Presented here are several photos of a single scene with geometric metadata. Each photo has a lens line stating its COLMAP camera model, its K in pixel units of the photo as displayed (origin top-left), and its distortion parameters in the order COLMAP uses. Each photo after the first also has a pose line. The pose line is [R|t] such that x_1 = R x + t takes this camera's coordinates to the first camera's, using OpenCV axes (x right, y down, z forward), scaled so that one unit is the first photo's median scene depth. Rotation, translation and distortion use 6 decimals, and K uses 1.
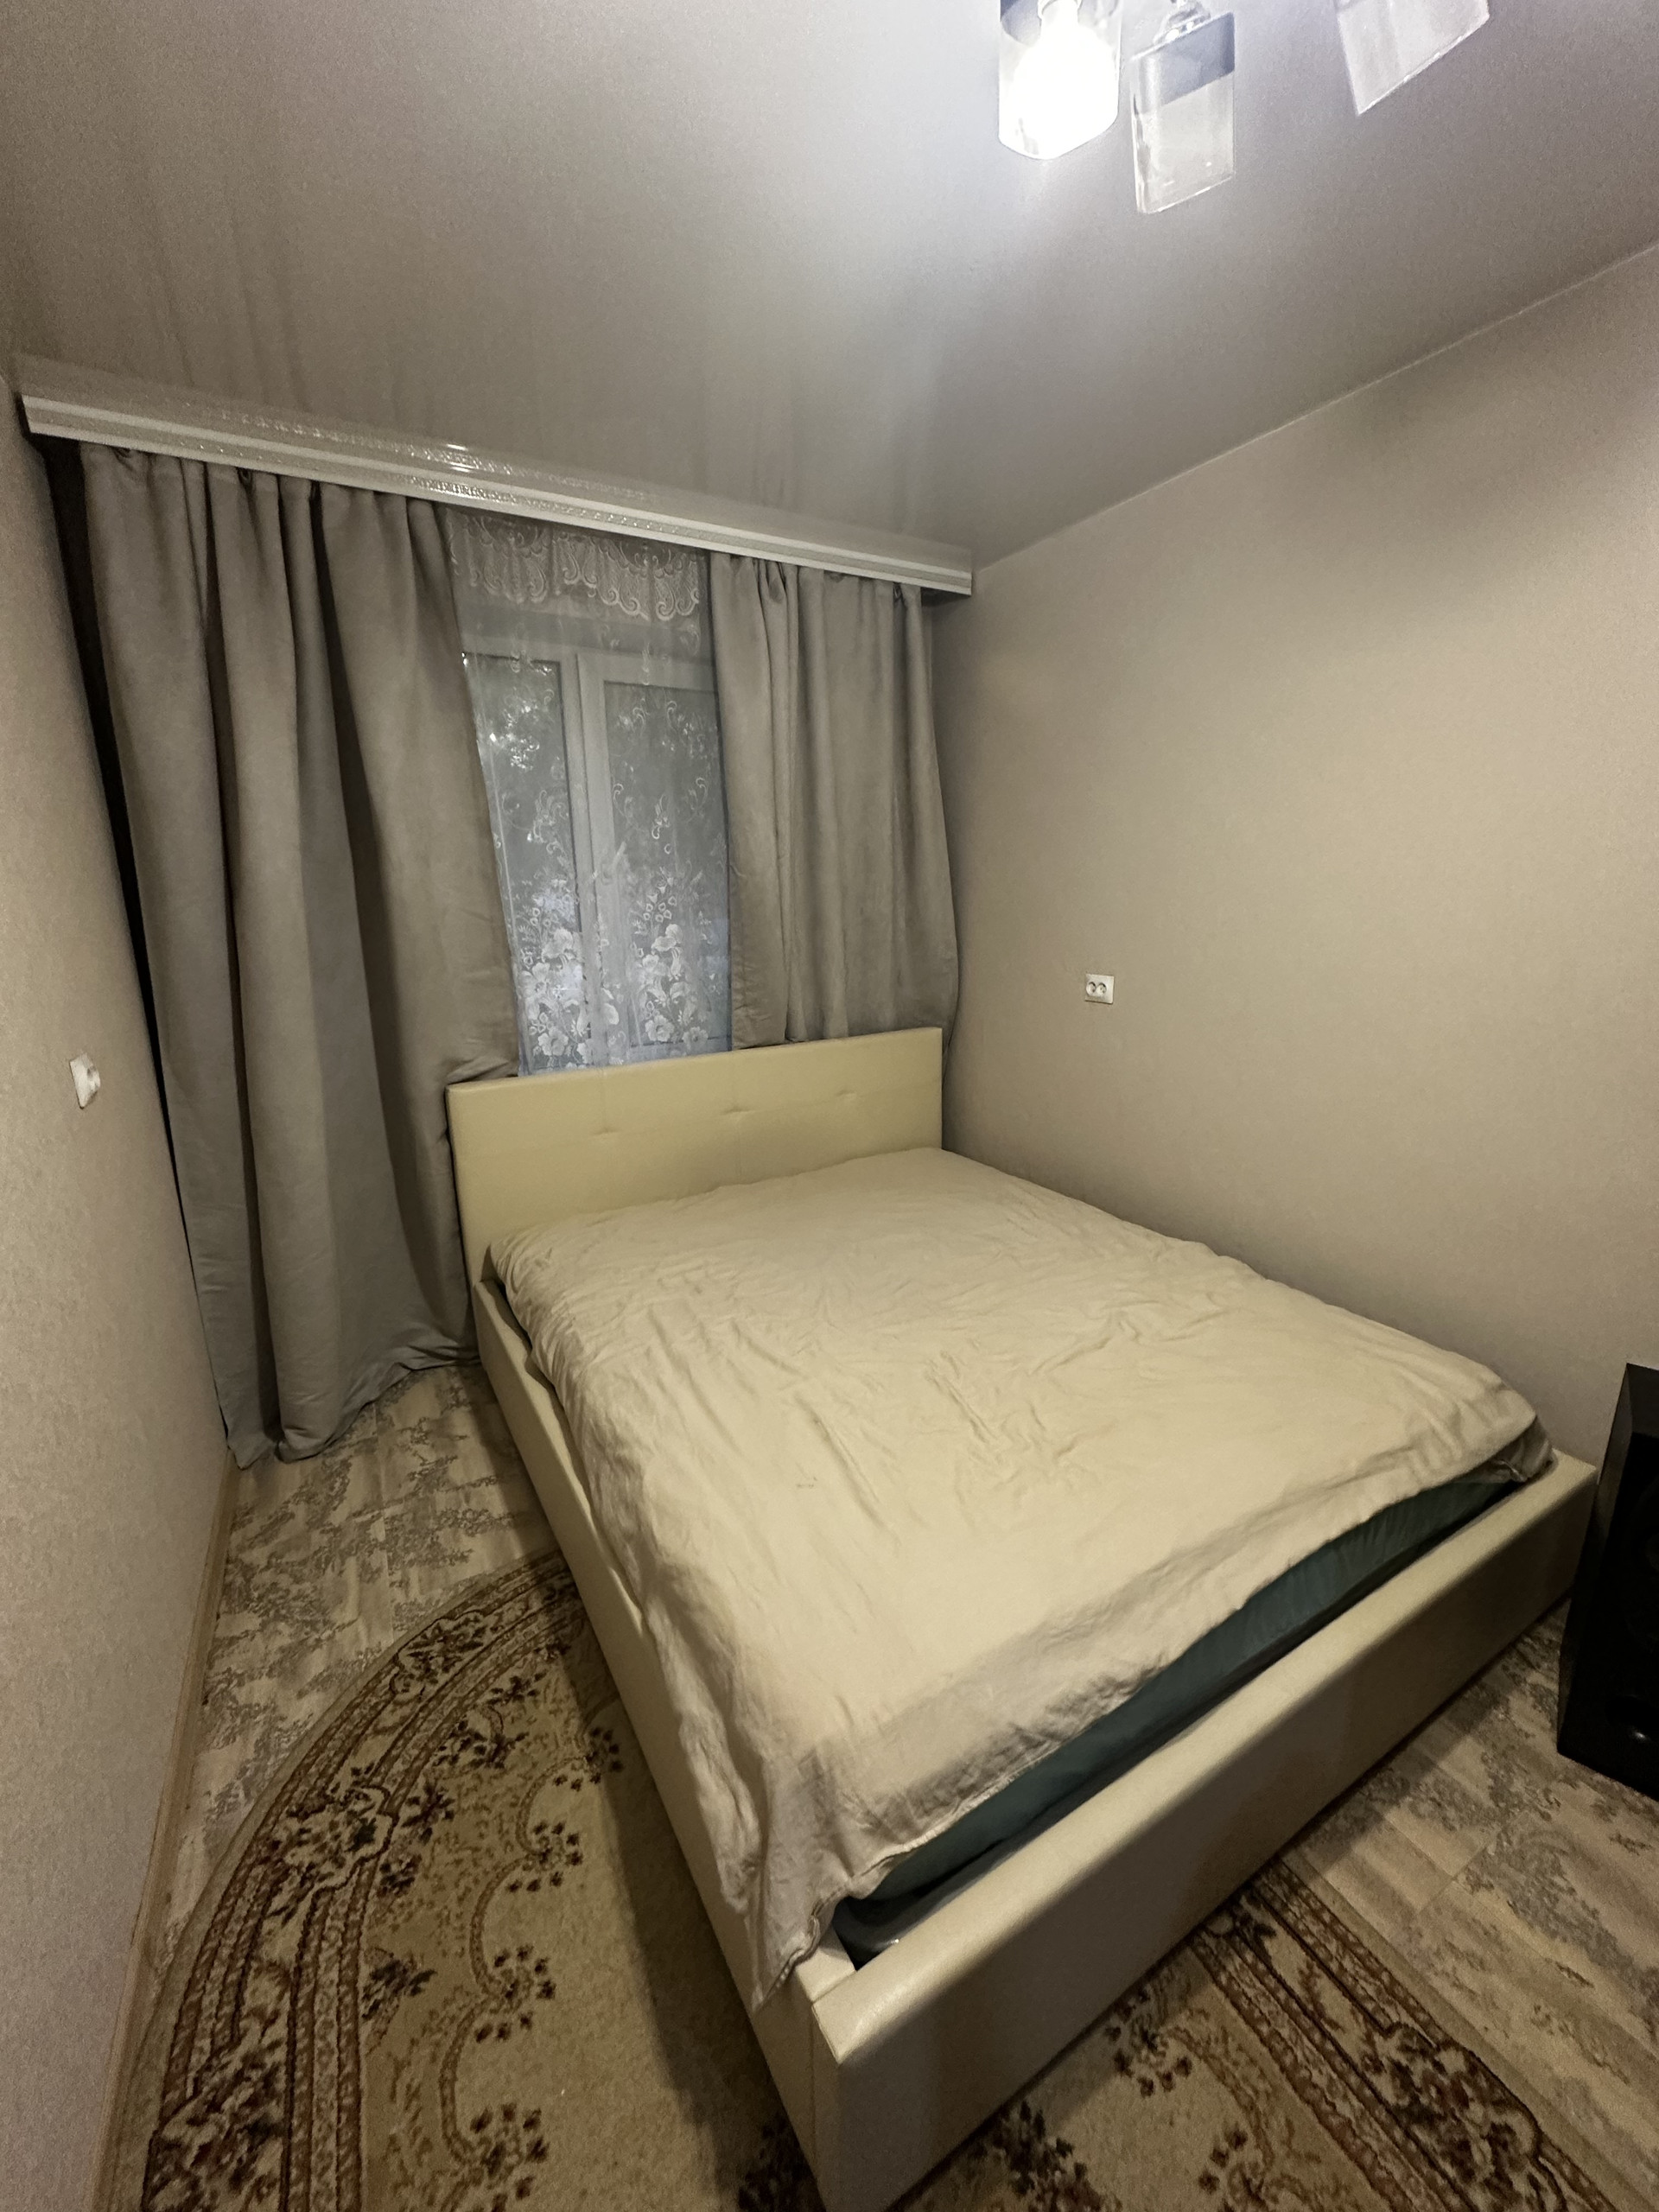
lens RADIAL K [[877.1, 0, 829.5], [0, 877.1, 1106.0], [0, 0, 1]] dist [-0.002639, 0.000893]
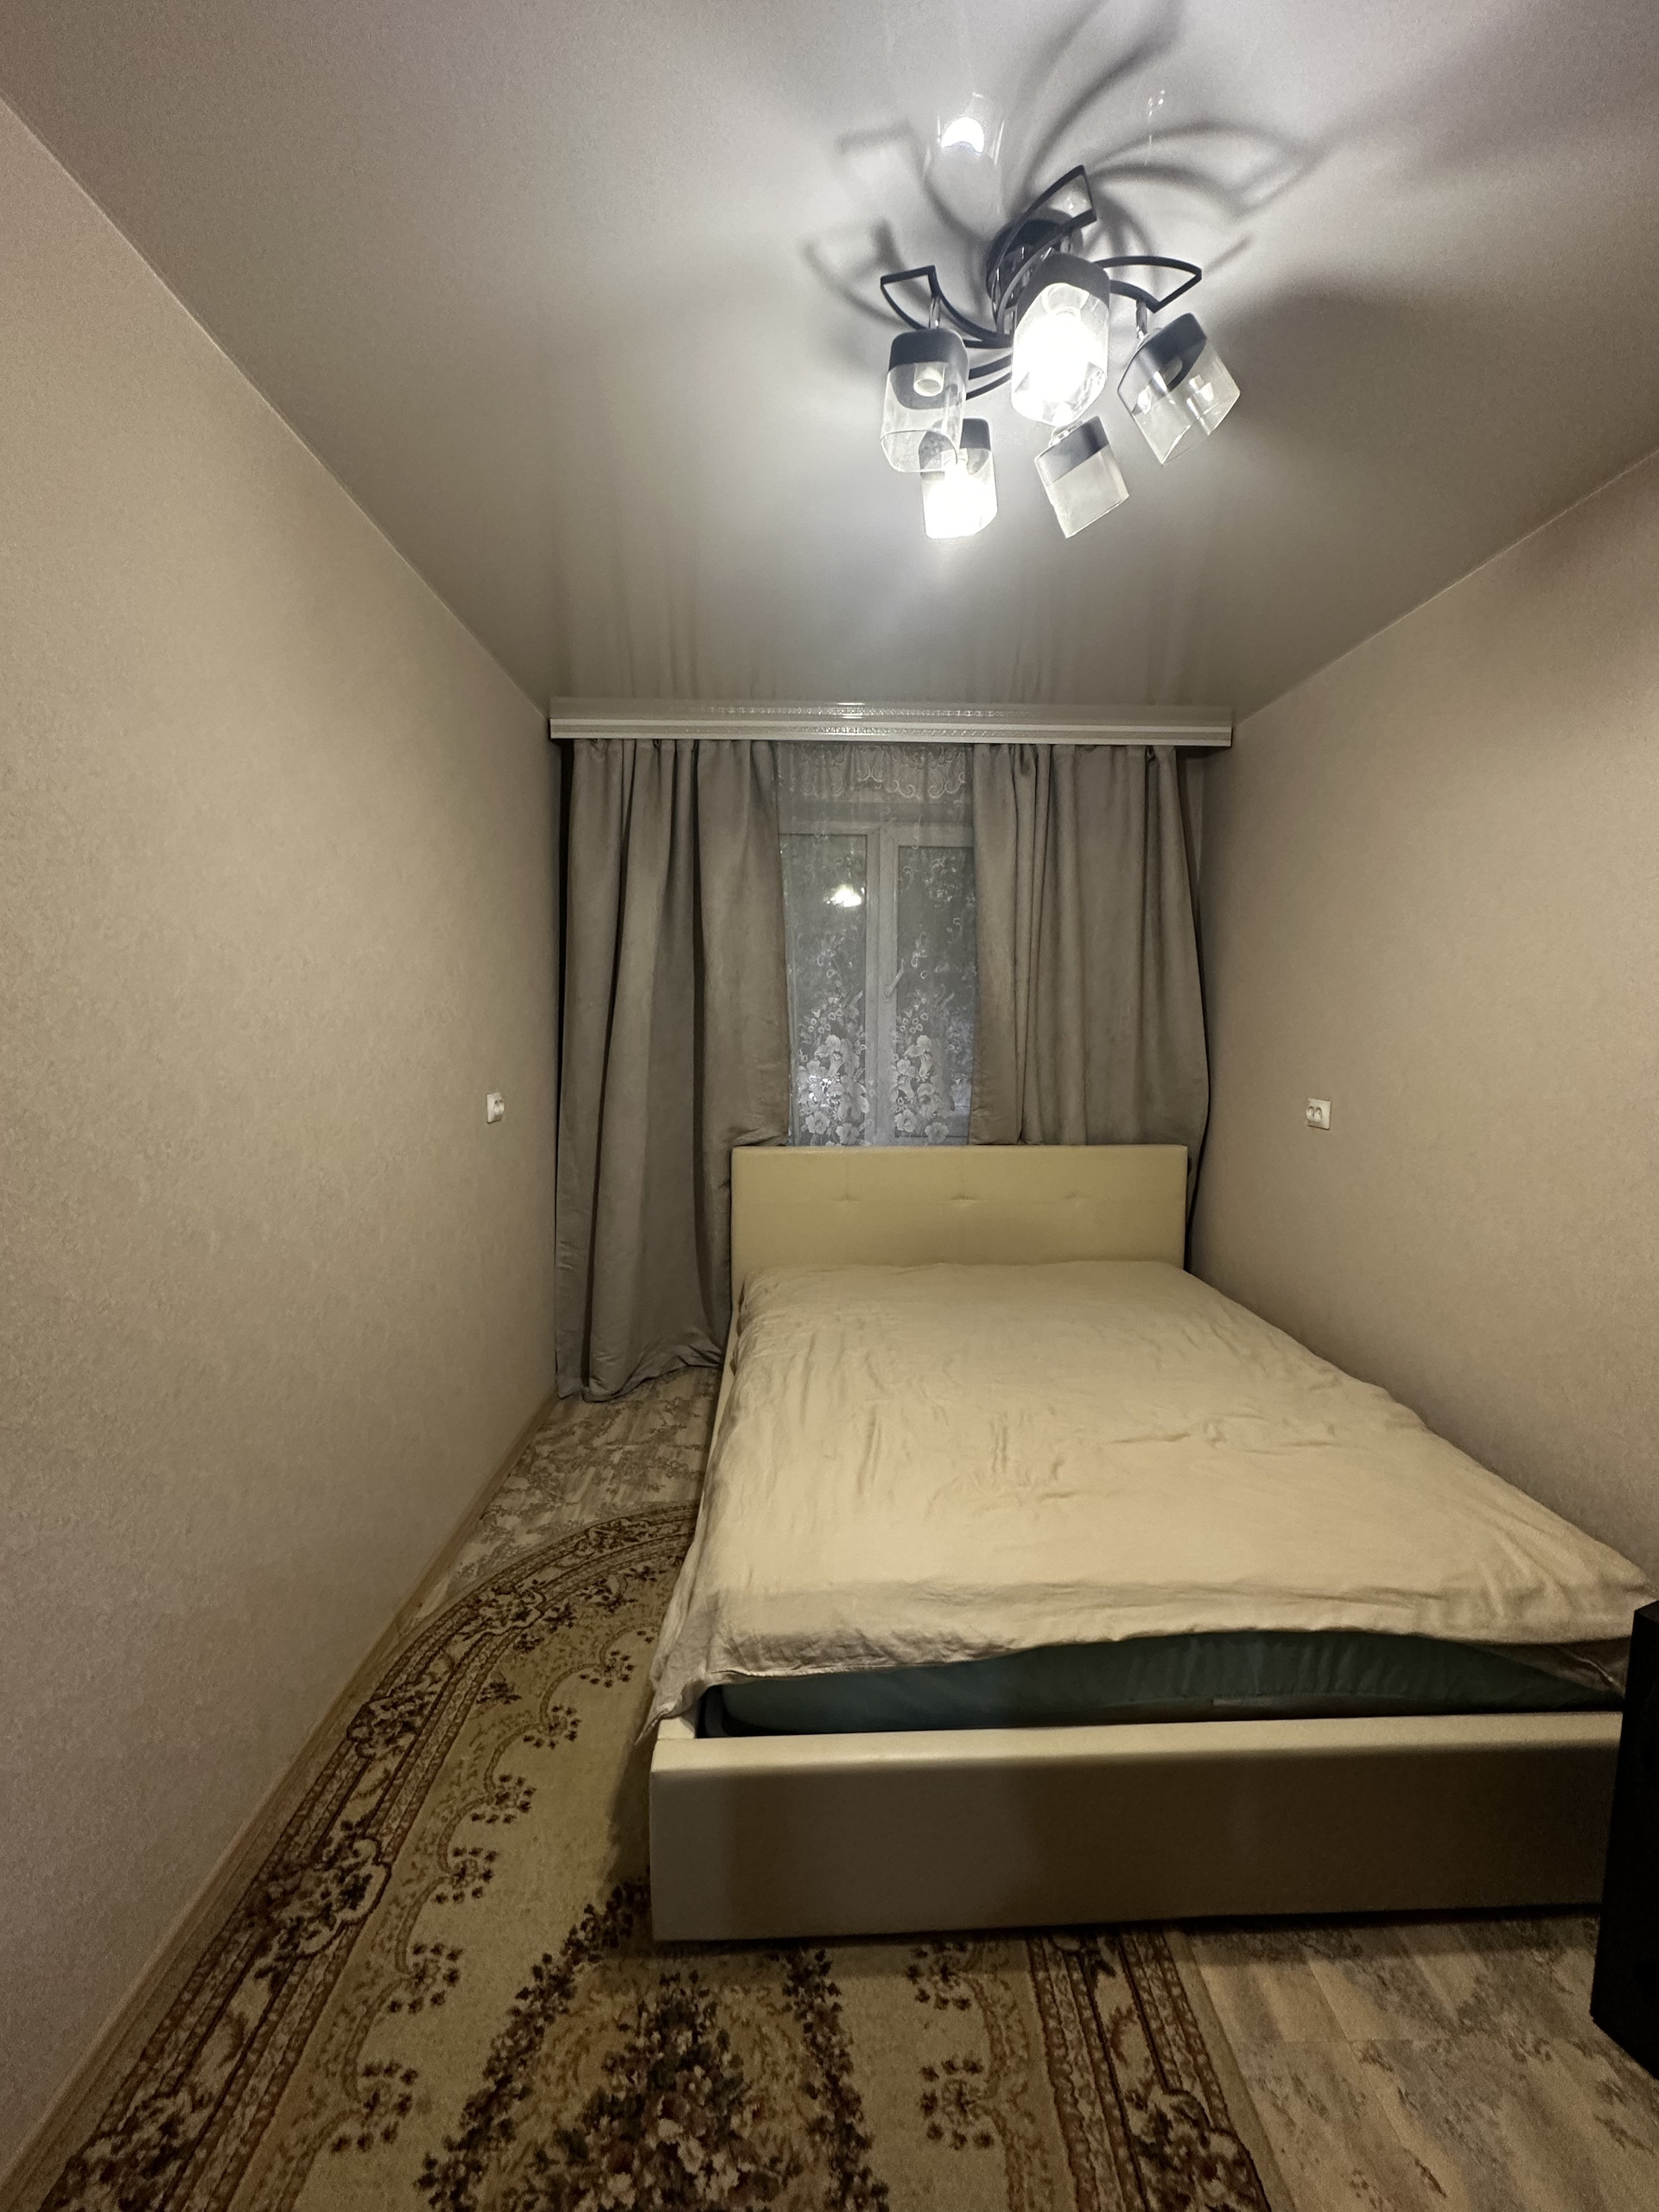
lens RADIAL K [[877.1, 0, 829.5], [0, 877.1, 1106.0], [0, 0, 1]] dist [-0.002639, 0.000893]
pose [[0.884711, 0.069458, -0.460935, 0.466270], [-0.133530, 0.985160, -0.107841, 0.061217], [0.446604, 0.156957, 0.880857, -0.177974]]
